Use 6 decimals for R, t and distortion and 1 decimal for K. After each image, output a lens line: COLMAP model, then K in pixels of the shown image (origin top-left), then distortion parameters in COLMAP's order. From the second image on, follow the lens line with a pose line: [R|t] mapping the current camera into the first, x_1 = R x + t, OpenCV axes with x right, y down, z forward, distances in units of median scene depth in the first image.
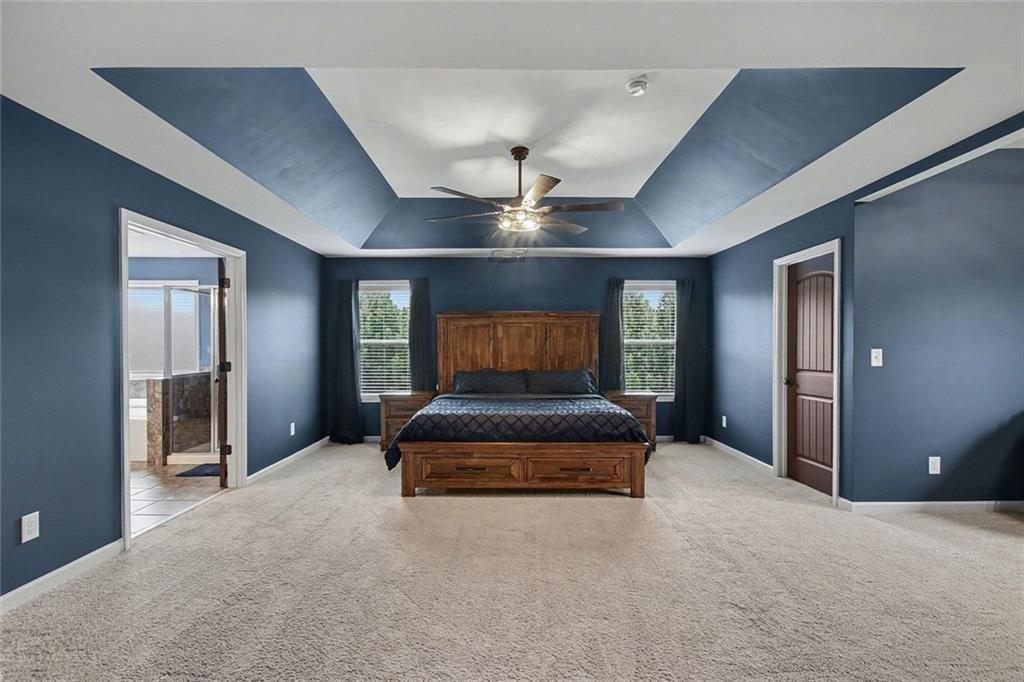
lens RADIAL K [[466.1, 0, 512.0], [0, 466.1, 348.8], [0, 0, 1]] dist [0.001246, 0.000538]
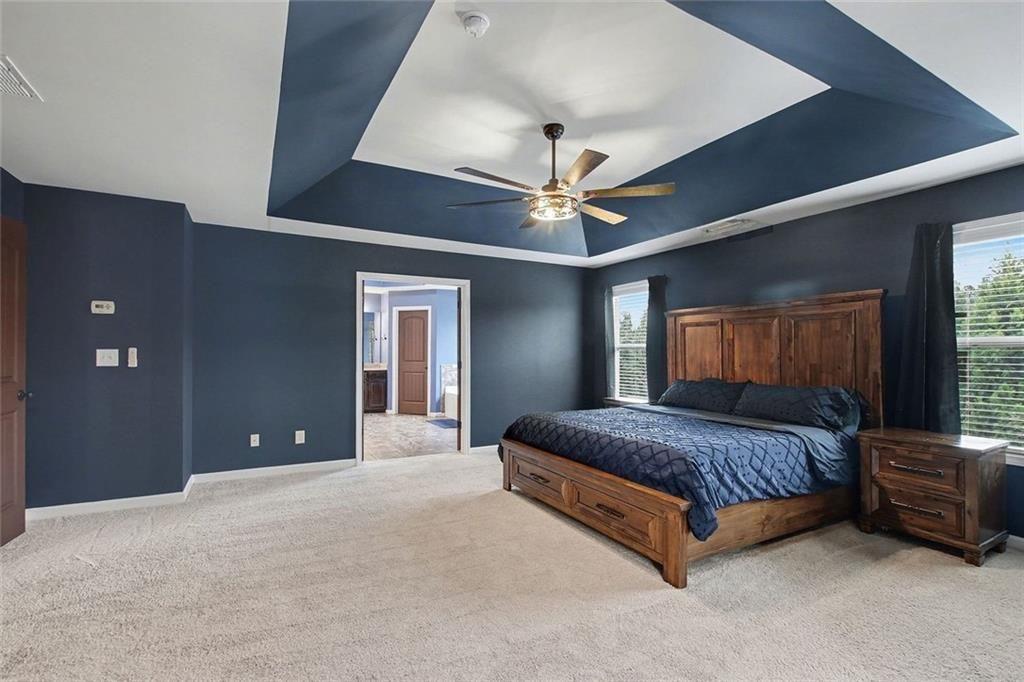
lens RADIAL K [[466.1, 0, 512.0], [0, 466.1, 348.8], [0, 0, 1]] dist [0.001246, 0.000538]
pose [[0.478426, -0.005490, -0.878111, 0.534934], [-0.006268, 0.999934, -0.009667, 0.001979], [0.878106, 0.010129, 0.478360, 0.362436]]
